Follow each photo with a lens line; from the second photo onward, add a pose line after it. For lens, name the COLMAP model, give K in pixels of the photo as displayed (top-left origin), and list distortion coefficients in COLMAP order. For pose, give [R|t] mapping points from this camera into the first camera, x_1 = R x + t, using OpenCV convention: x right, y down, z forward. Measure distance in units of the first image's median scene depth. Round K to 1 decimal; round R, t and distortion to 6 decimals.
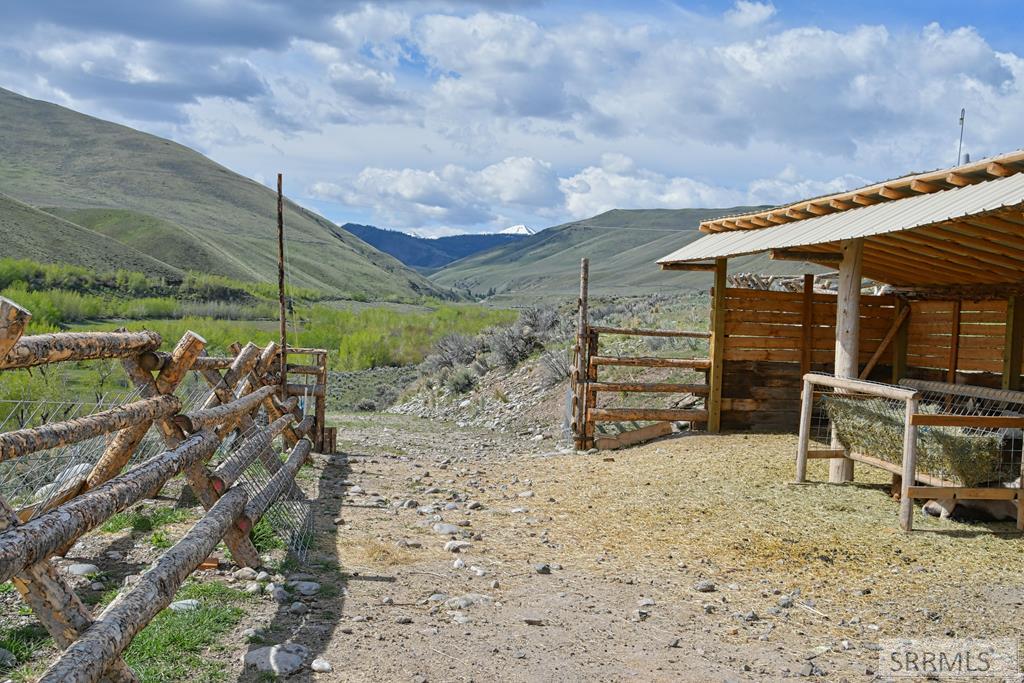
lens RADIAL K [[1078.6, 0, 514.5], [0, 1078.6, 347.3], [0, 0, 1]] dist [-0.037565, 0.000384]
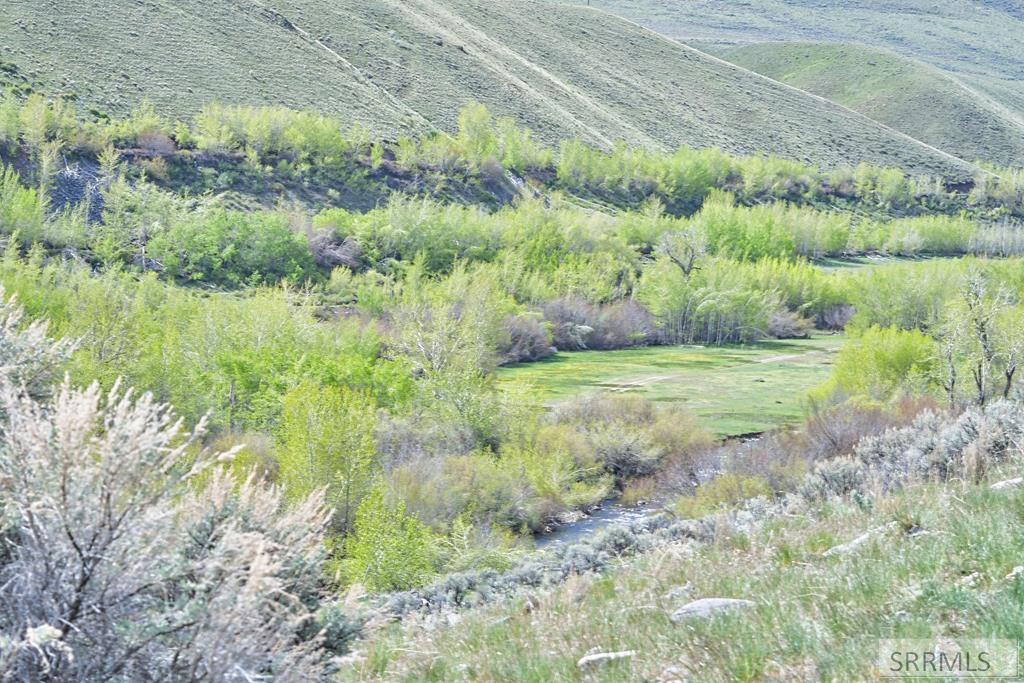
lens RADIAL K [[2512.6, 0, 538.9], [0, 2512.6, 341.3], [0, 0, 1]] dist [0.011091, -0.143576]
pose [[0.912258, 0.004999, -0.409585, -0.003644], [-0.003557, 0.999985, 0.004283, 0.004016], [0.409600, -0.002450, 0.912262, -0.076133]]
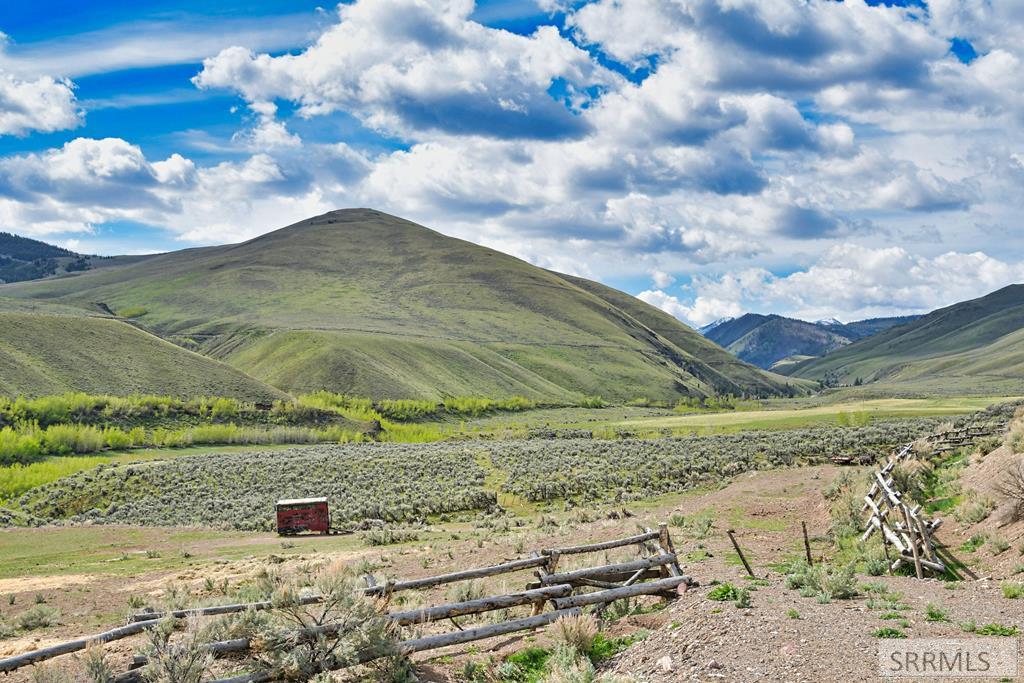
lens RADIAL K [[1079.6, 0, 517.0], [0, 1079.6, 340.5], [0, 0, 1]] dist [-0.041416, 0.005265]
pose [[0.922382, -0.045518, -0.383589, 0.135379], [0.011098, 0.995746, -0.091473, -0.011337], [0.386120, 0.080116, 0.918963, 0.057459]]
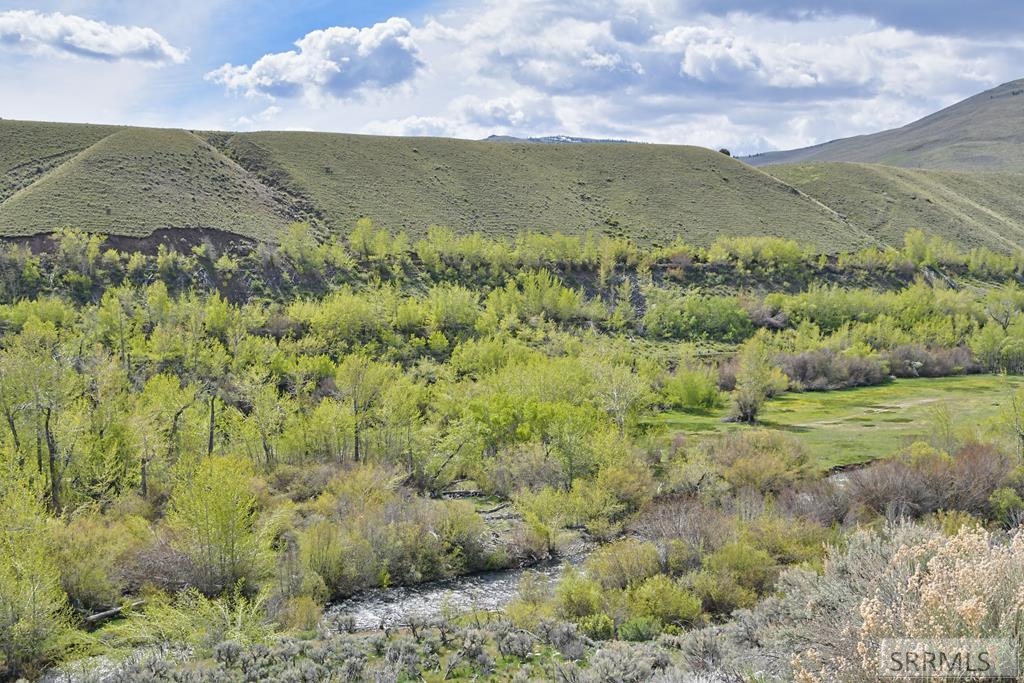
lens RADIAL K [[1078.6, 0, 514.5], [0, 1078.6, 347.3], [0, 0, 1]] dist [-0.037565, 0.000384]
pose [[0.595820, -0.000972, -0.803118, -0.002751], [0.003588, 0.999993, 0.001451, 0.000058], [0.803110, -0.003746, 0.595819, 0.014600]]
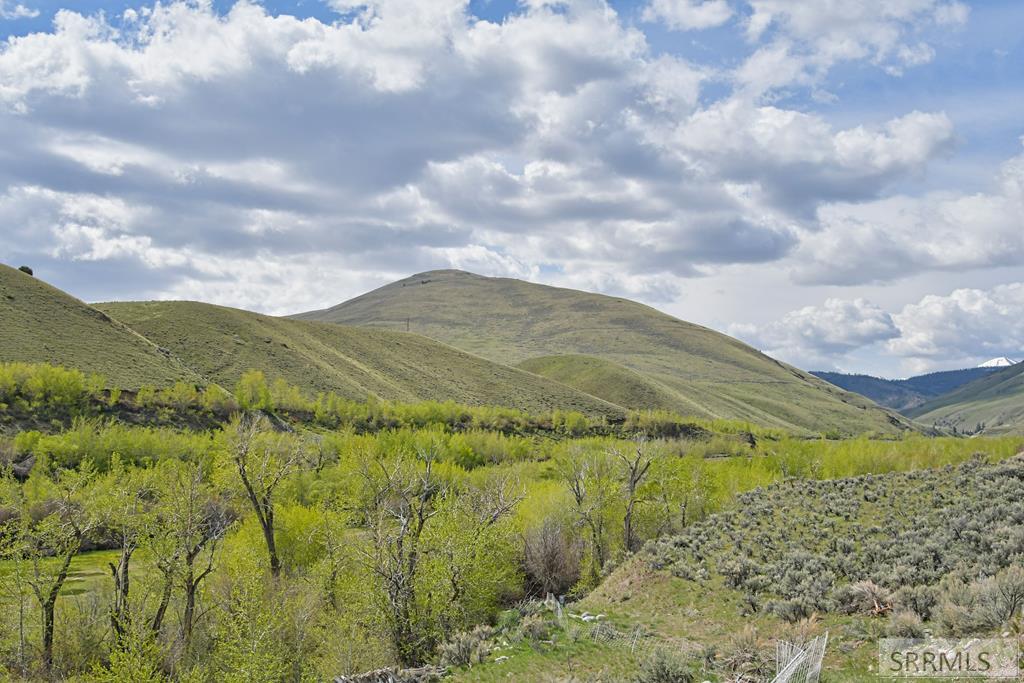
lens RADIAL K [[1078.6, 0, 514.5], [0, 1078.6, 347.3], [0, 0, 1]] dist [-0.037565, 0.000384]
pose [[0.908975, -0.104759, -0.403472, -0.014026], [0.044912, 0.986884, -0.155058, 0.005638], [0.414424, 0.122823, 0.901758, 0.073286]]
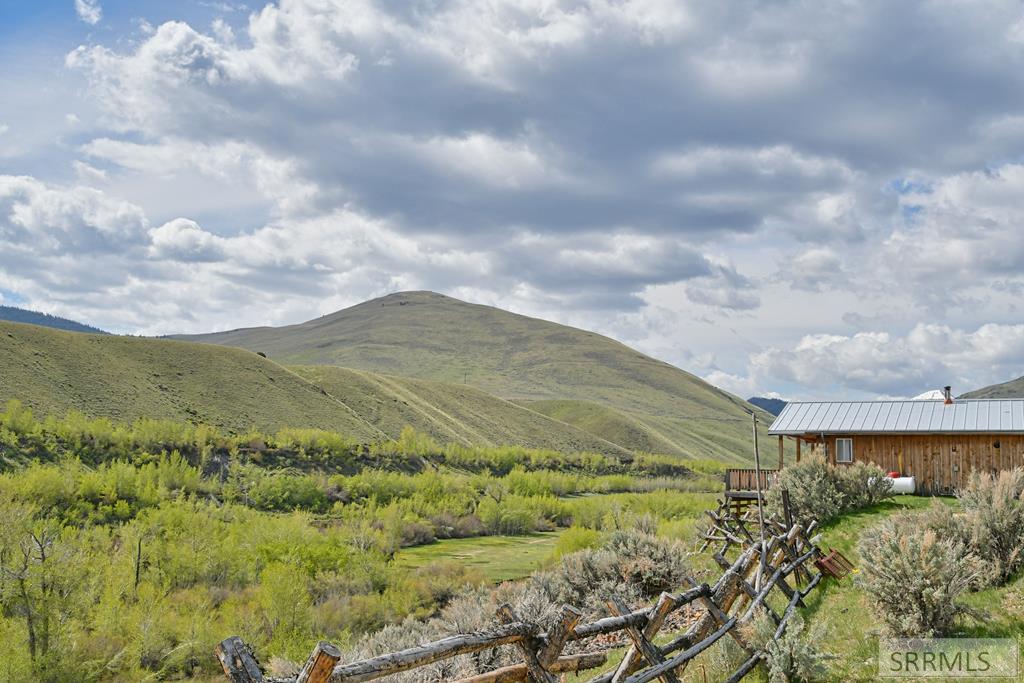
lens RADIAL K [[1078.6, 0, 514.5], [0, 1078.6, 347.3], [0, 0, 1]] dist [-0.037565, 0.000384]
pose [[0.931847, -0.066646, -0.356679, -0.001761], [0.008232, 0.986618, -0.162843, 0.002992], [0.362759, 0.148808, 0.919925, -0.061522]]
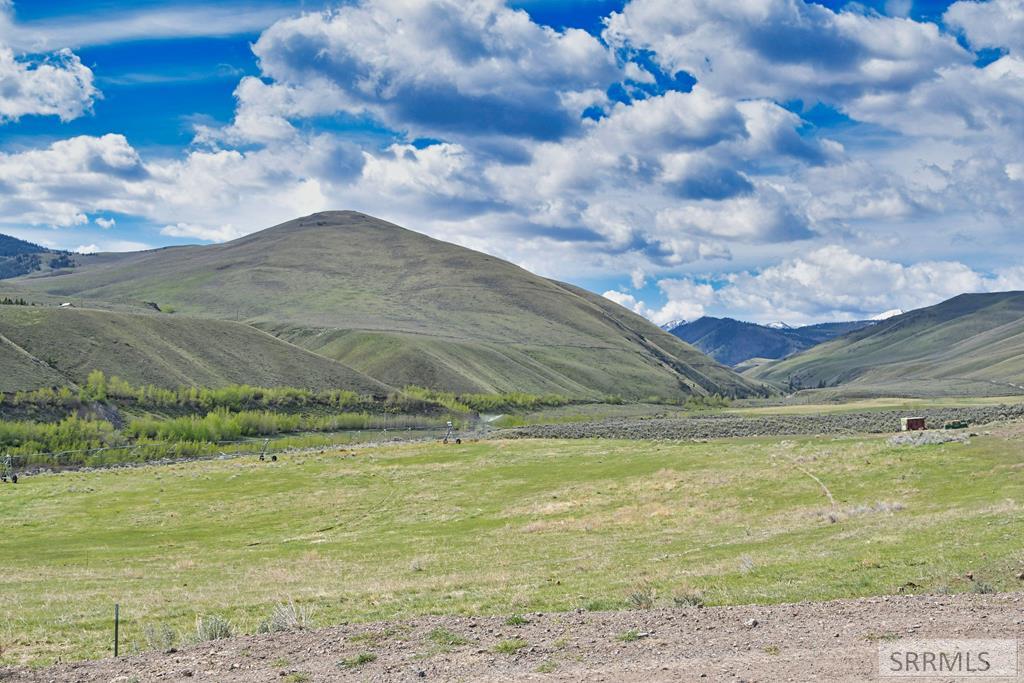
lens RADIAL K [[1078.6, 0, 514.5], [0, 1078.6, 347.3], [0, 0, 1]] dist [-0.037565, 0.000384]
pose [[0.940026, -0.032274, -0.339572, 0.103472], [0.003663, 0.996411, -0.084563, -0.006410], [0.341083, 0.078248, 0.936771, -0.037704]]
